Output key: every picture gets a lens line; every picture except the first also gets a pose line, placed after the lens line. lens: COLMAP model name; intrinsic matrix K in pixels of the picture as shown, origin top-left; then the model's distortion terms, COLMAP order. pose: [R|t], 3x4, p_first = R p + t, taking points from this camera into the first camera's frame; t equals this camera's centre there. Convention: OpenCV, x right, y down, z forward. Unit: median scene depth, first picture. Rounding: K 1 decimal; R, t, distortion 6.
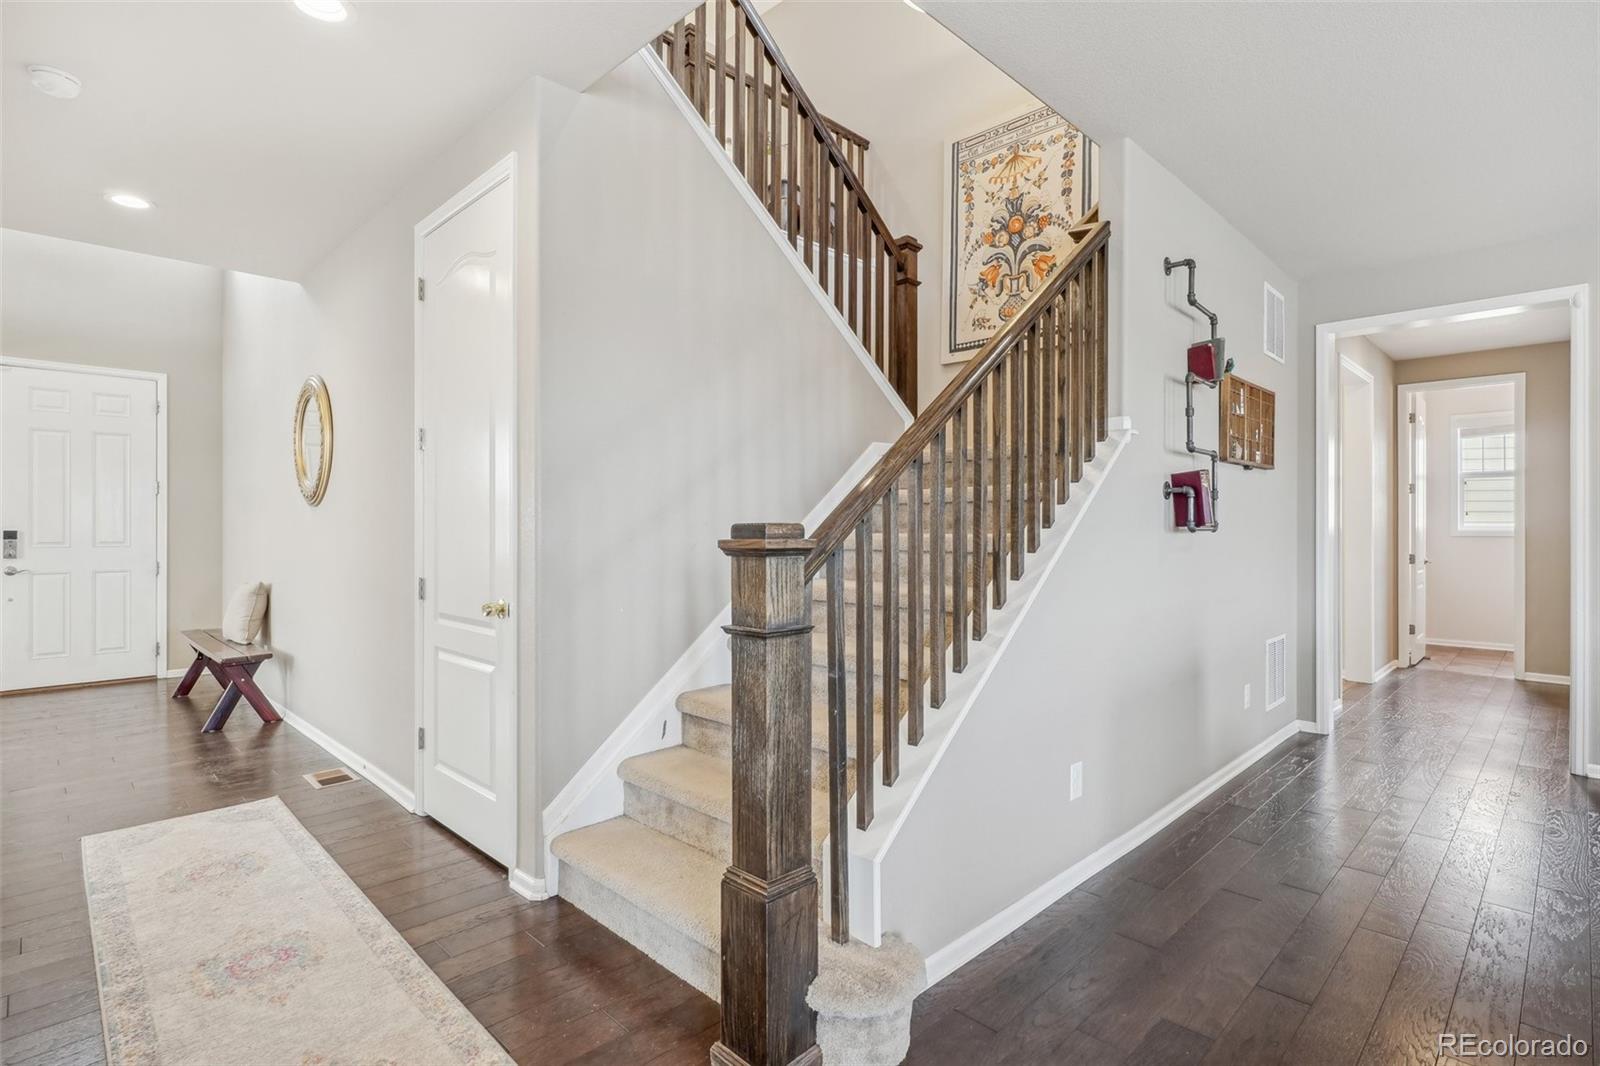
lens RADIAL K [[776.5, 0, 801.5], [0, 776.5, 530.4], [0, 0, 1]] dist [-0.008824, 0.001182]
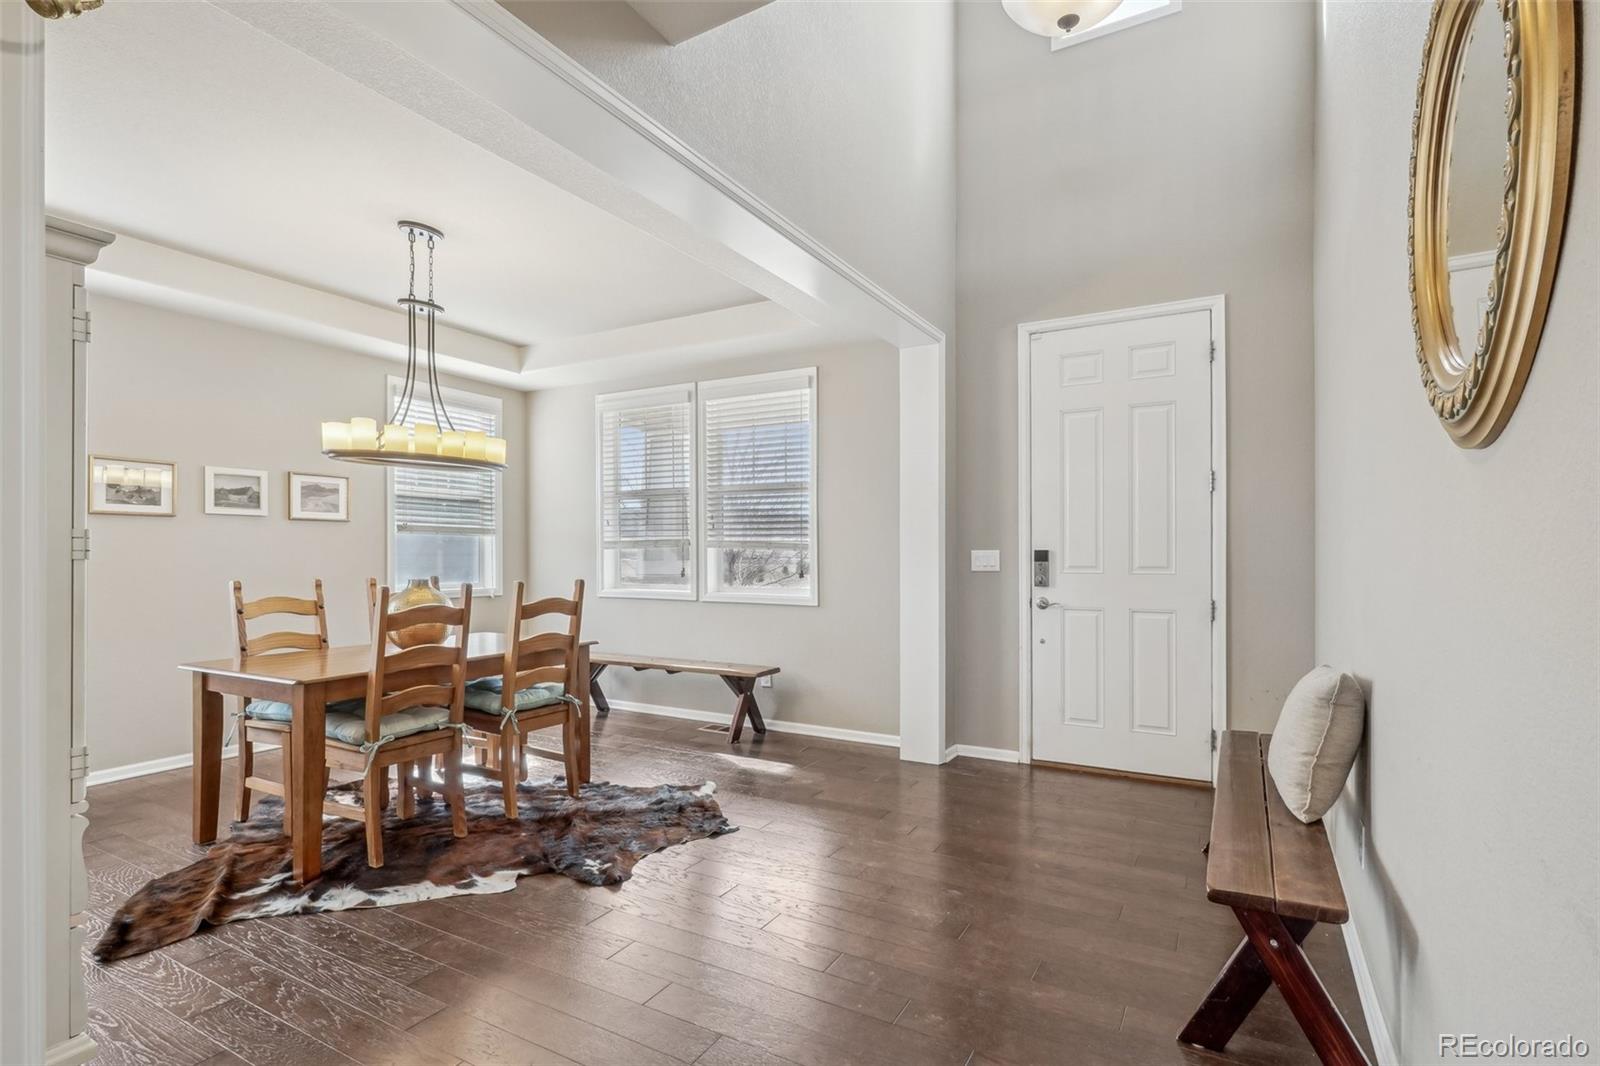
lens RADIAL K [[776.5, 0, 807.3], [0, 776.5, 546.1], [0, 0, 1]] dist [-0.008824, 0.001182]
pose [[0.268092, -0.006266, -0.963373, -0.354677], [-0.004873, 0.999957, -0.007860, 0.003705], [0.963381, 0.006801, 0.268050, 0.572554]]
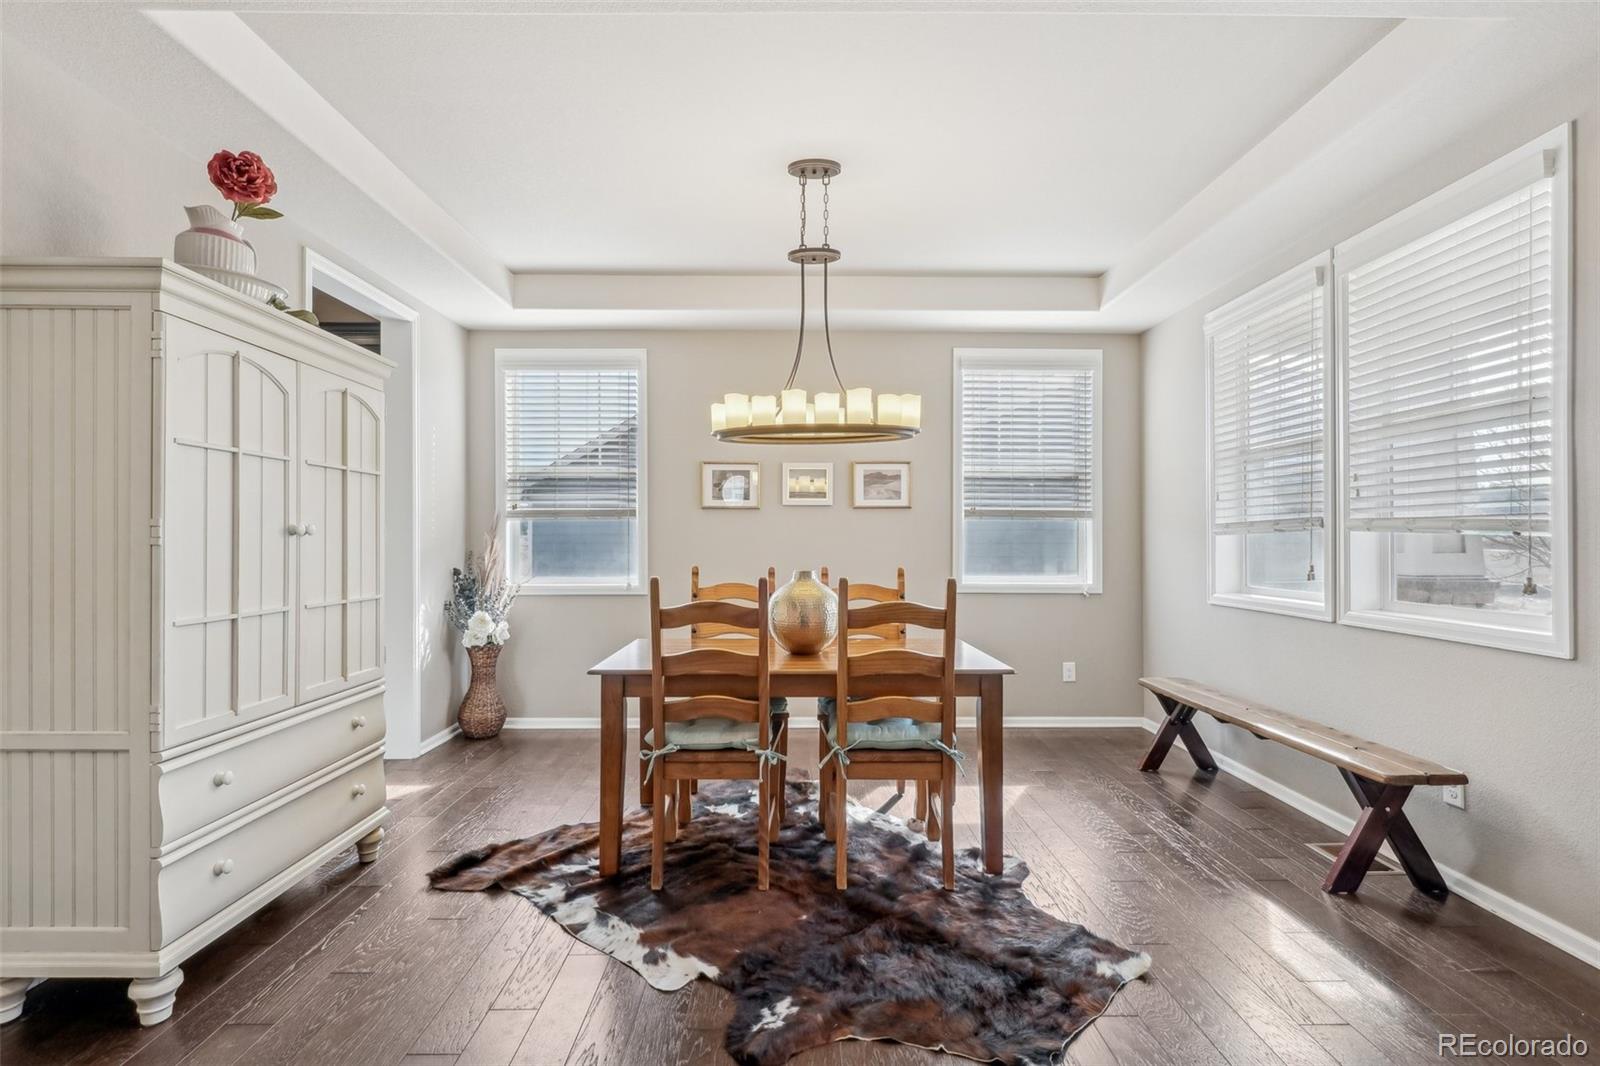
lens RADIAL K [[776.5, 0, 797.8], [0, 776.5, 537.8], [0, 0, 1]] dist [-0.008824, 0.001182]
pose [[-0.702035, -0.001396, -0.712141, -0.655767], [-0.001935, 0.999998, -0.000053, 0.004390], [0.712140, 0.001340, -0.702036, 0.820087]]
